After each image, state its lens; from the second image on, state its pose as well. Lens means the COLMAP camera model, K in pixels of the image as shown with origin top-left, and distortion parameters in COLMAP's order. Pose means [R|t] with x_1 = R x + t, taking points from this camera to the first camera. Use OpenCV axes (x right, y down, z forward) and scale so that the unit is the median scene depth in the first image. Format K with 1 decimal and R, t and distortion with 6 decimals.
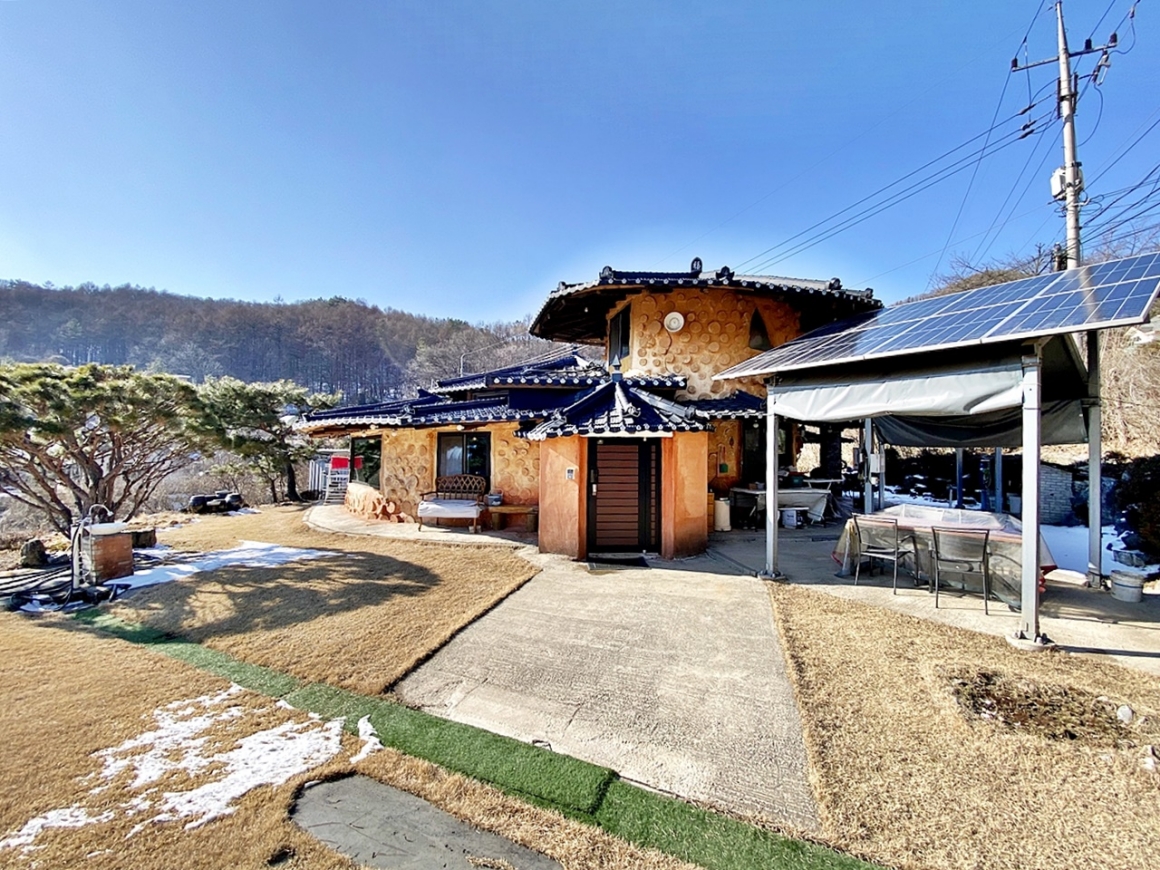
lens RADIAL K [[478.5, 0, 575.0], [0, 478.5, 438.9], [0, 0, 1]] dist [0.000752, -0.012107]
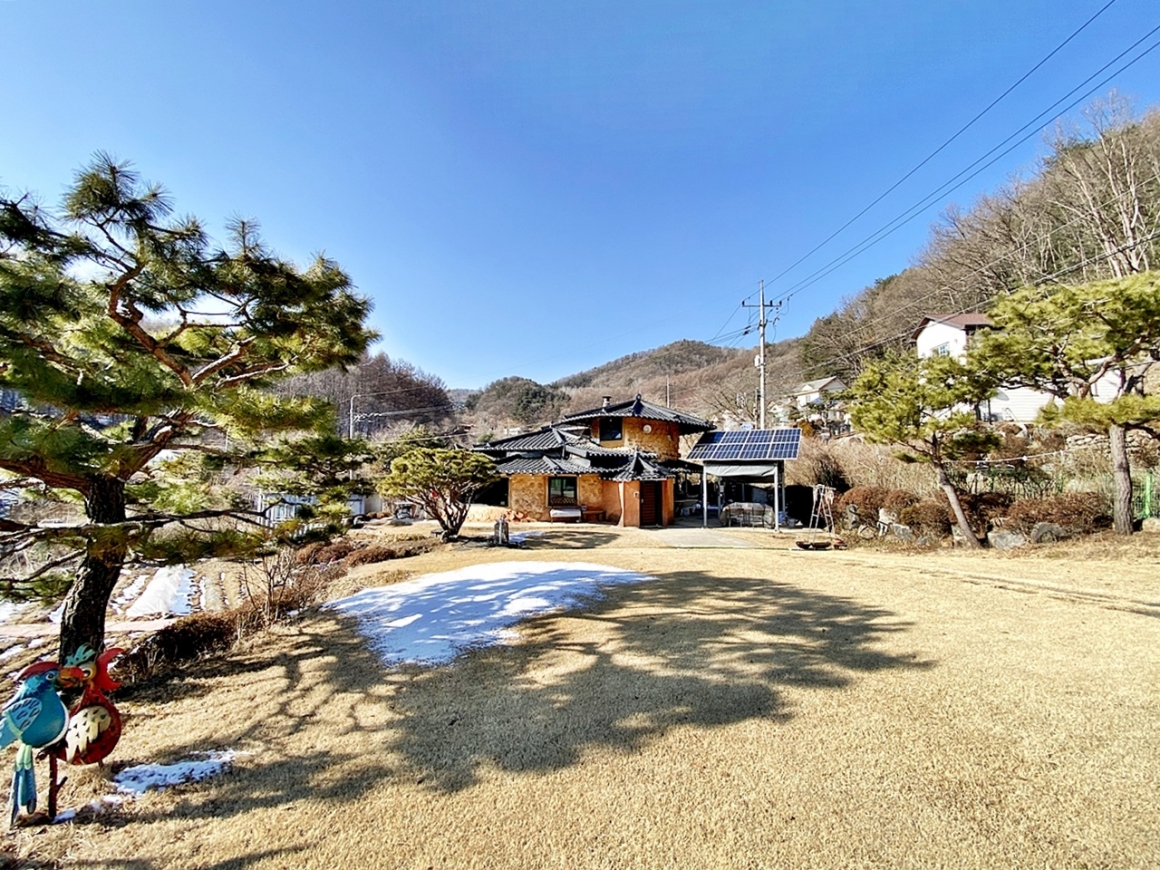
lens RADIAL K [[478.5, 0, 564.6], [0, 478.5, 430.6], [0, 0, 1]] dist [0.000752, -0.012107]
pose [[0.894891, 0.038337, 0.444634, -1.333497], [-0.004004, 0.996953, -0.077899, -0.060175], [-0.446266, 0.067931, 0.892318, -1.012332]]
